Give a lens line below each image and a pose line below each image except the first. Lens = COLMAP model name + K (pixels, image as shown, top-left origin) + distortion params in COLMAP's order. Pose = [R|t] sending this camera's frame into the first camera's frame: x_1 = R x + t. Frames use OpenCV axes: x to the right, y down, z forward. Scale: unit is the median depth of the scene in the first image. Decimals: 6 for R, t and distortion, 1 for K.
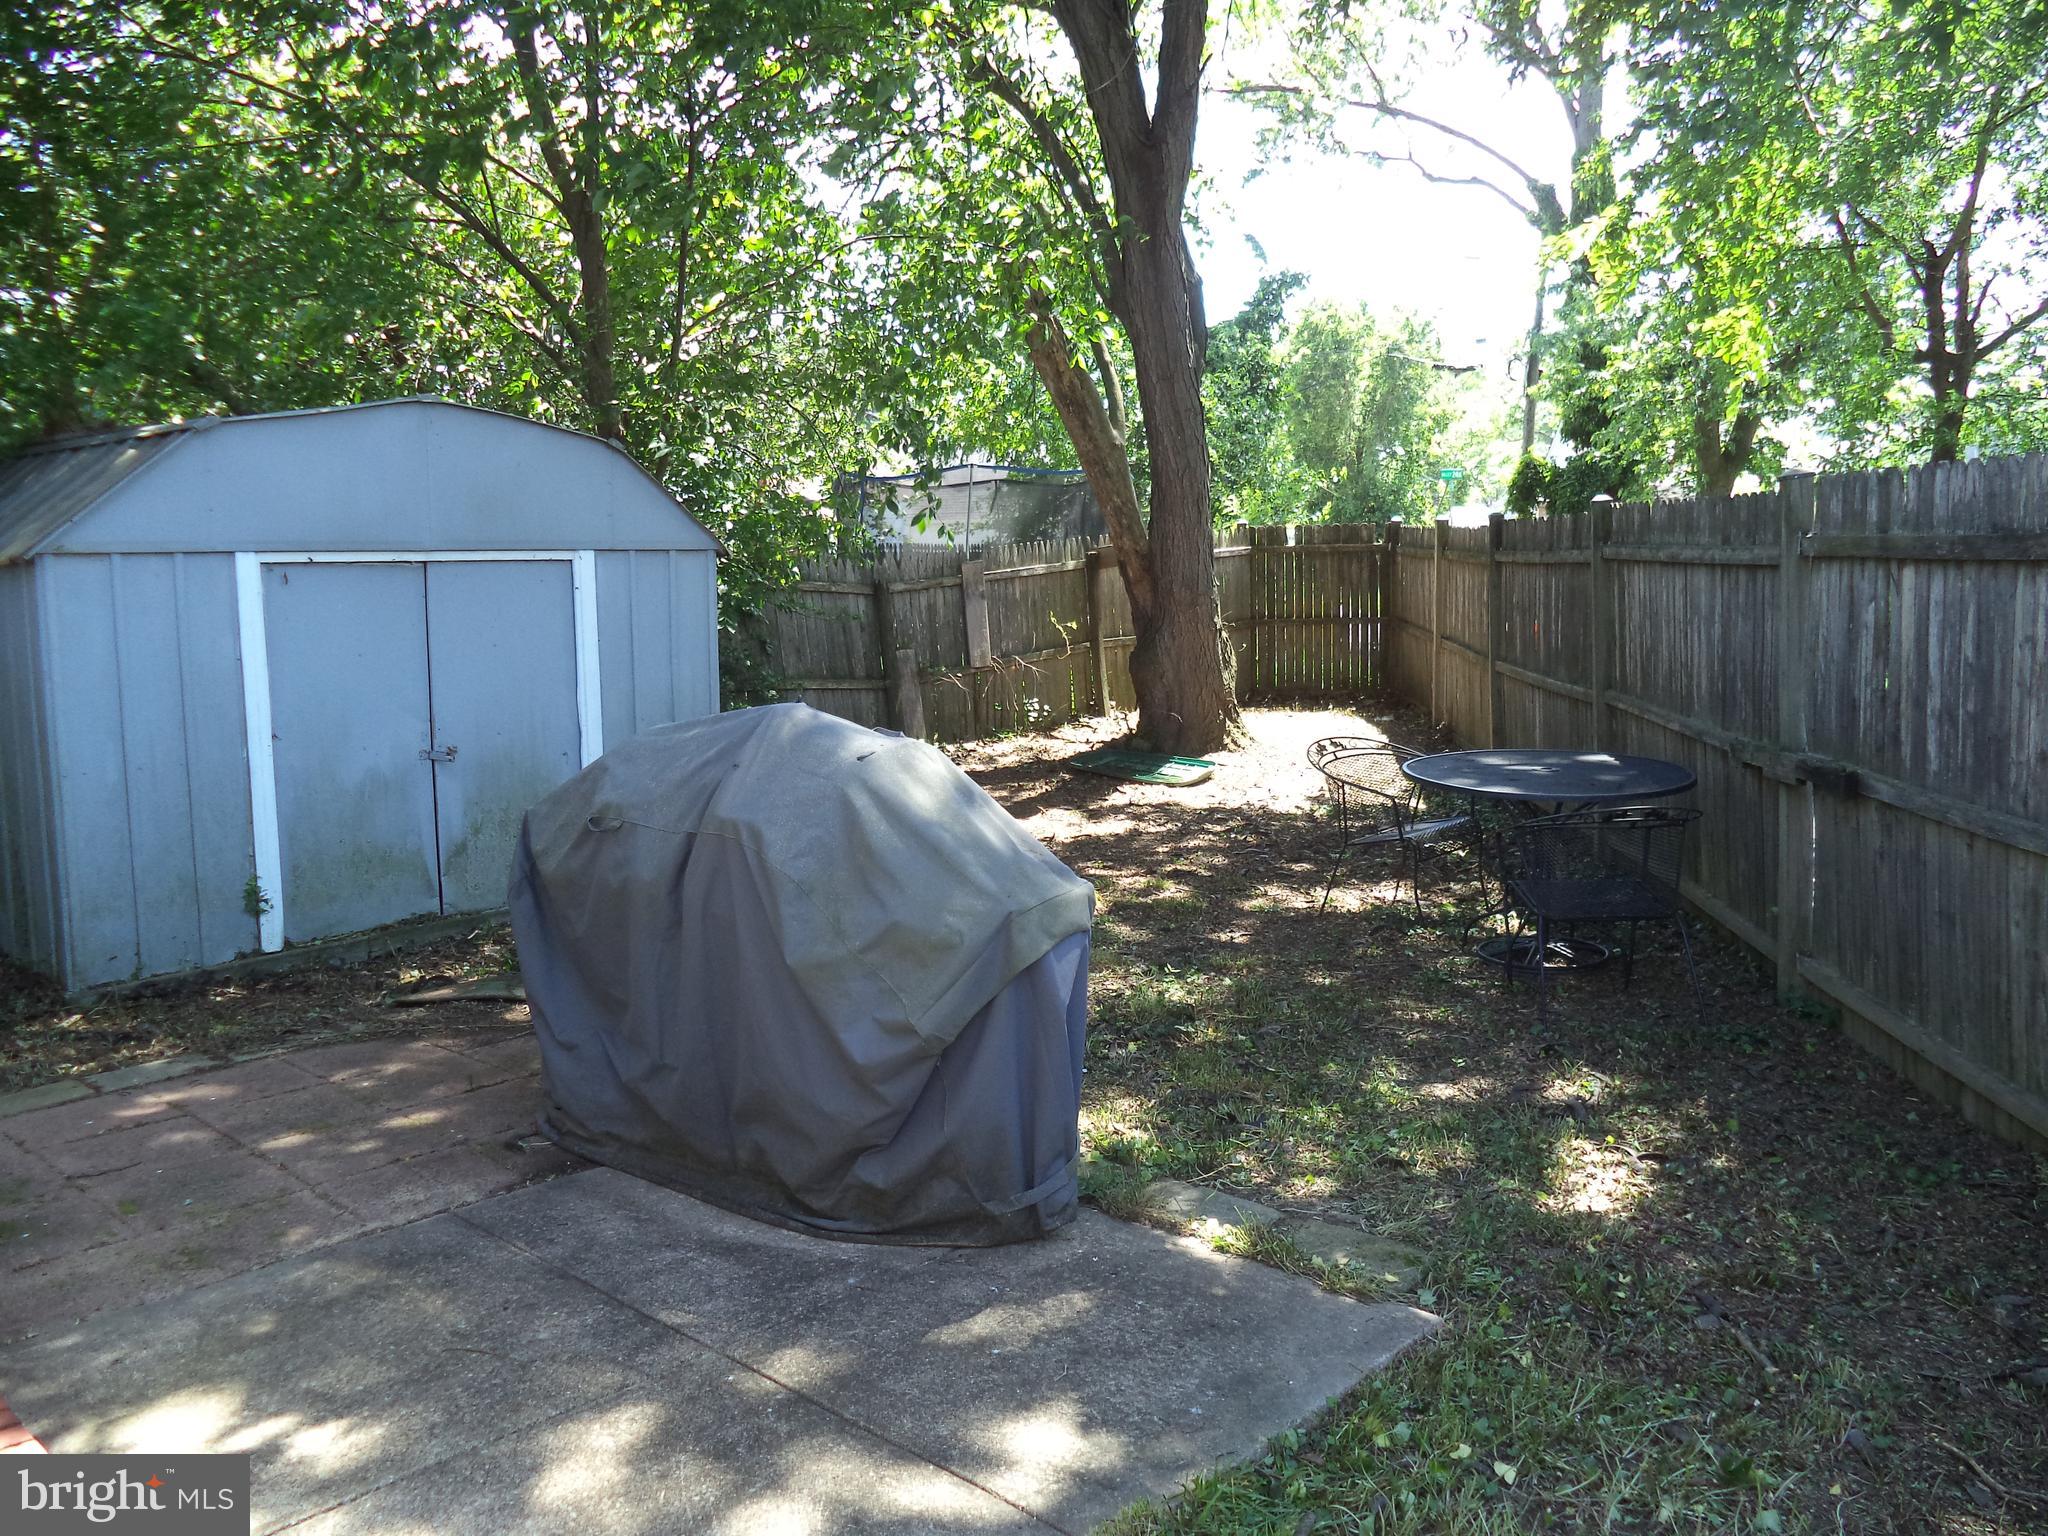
lens RADIAL K [[1622.1, 0, 1028.7], [0, 1622.1, 753.1], [0, 0, 1]] dist [-0.038753, 0.003316]
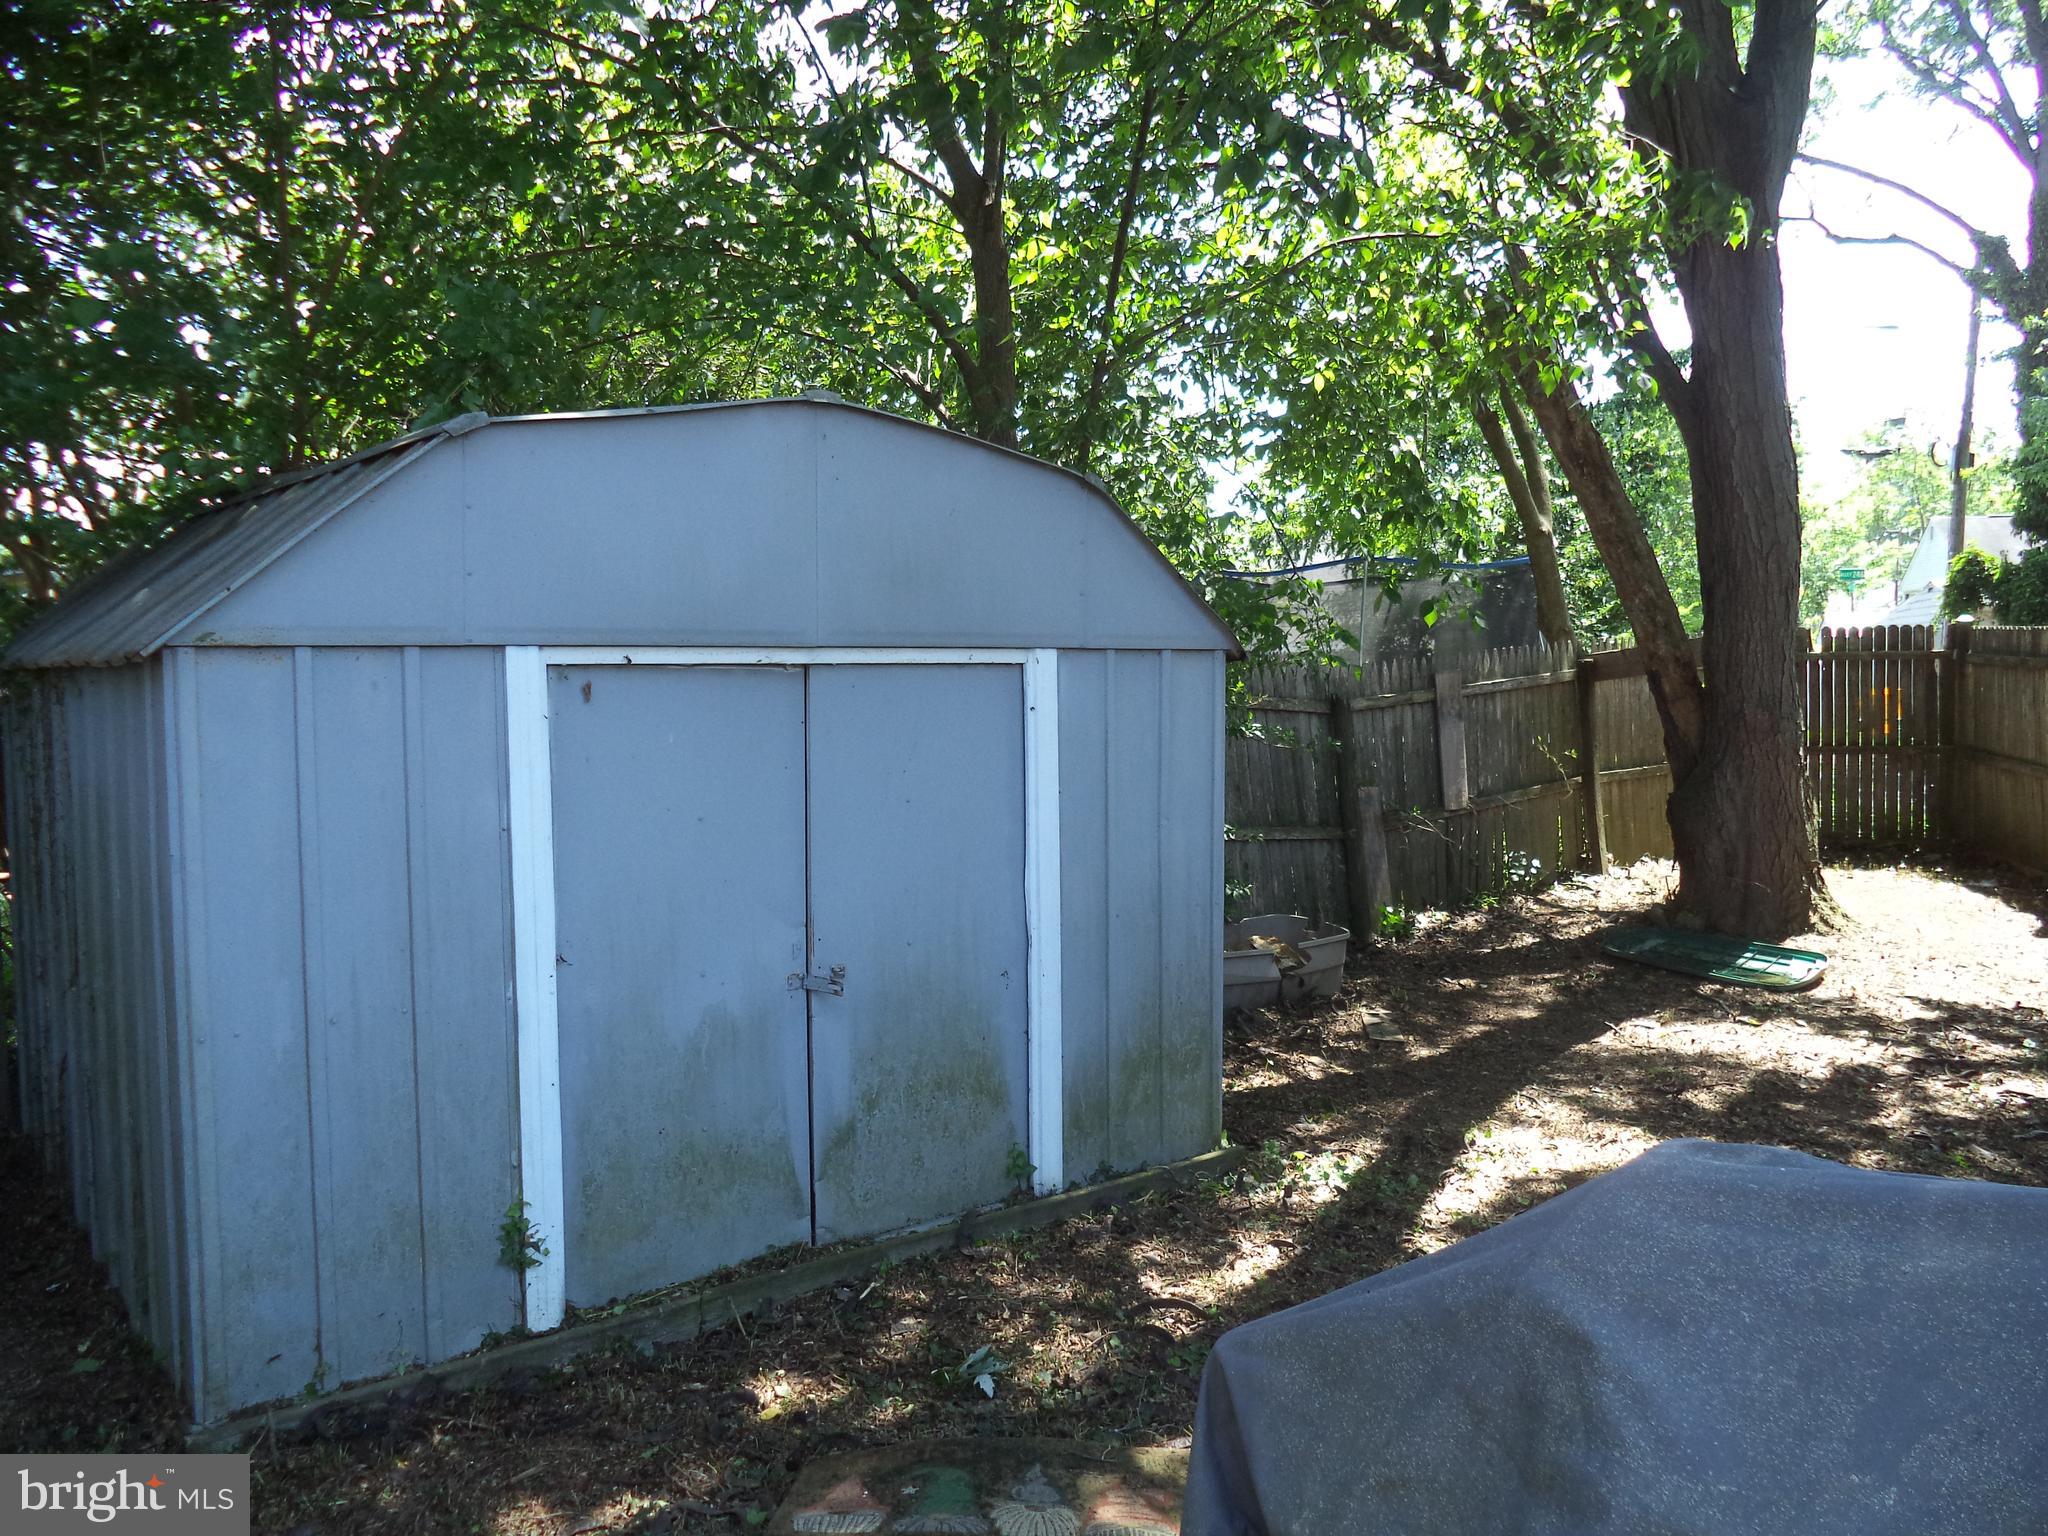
lens RADIAL K [[1622.1, 0, 1021.4], [0, 1622.1, 774.6], [0, 0, 1]] dist [-0.038753, 0.003316]
pose [[0.985619, 0.012958, -0.168487, -0.187803], [-0.022125, 0.998368, -0.052647, -0.046210], [0.167530, 0.055617, 0.984297, 0.407652]]
